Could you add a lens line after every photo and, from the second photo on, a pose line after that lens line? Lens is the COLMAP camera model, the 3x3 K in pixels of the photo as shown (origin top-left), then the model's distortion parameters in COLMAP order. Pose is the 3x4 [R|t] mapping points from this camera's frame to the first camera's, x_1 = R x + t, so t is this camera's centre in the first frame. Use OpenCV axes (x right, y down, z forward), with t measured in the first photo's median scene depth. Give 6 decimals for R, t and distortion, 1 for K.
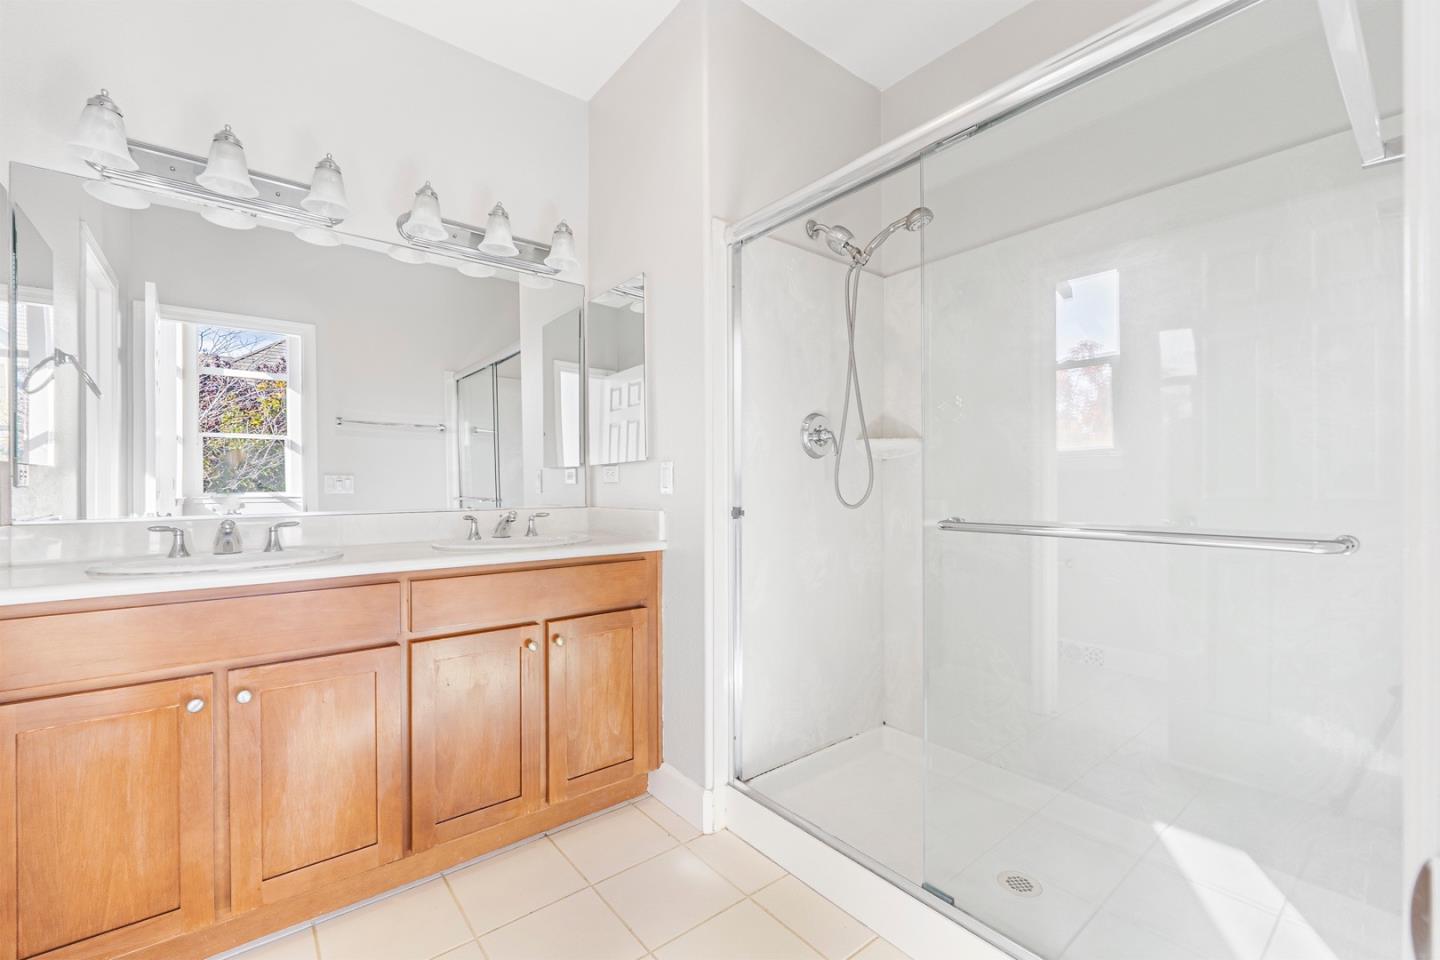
lens RADIAL K [[598.0, 0, 721.9], [0, 598.0, 486.2], [0, 0, 1]] dist [-0.005204, -0.000731]
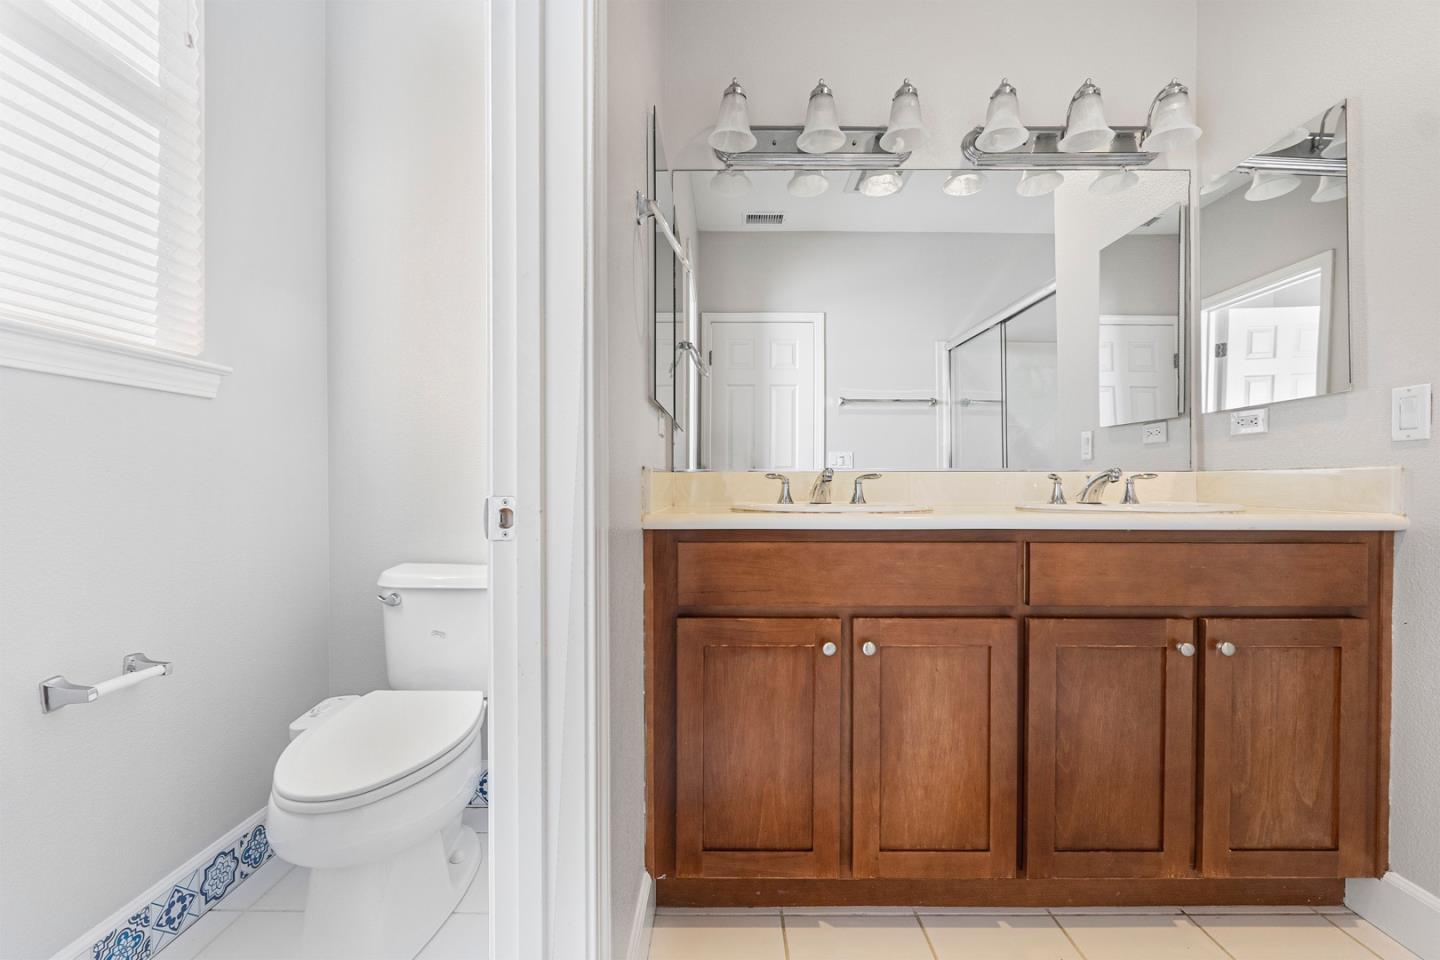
lens RADIAL K [[598.0, 0, 721.9], [0, 598.0, 486.2], [0, 0, 1]] dist [-0.005204, -0.000731]
pose [[0.776997, 0.011659, -0.629396, -0.323749], [-0.006448, 0.999923, 0.010562, 0.074753], [0.629471, -0.004148, 0.777013, 0.106350]]
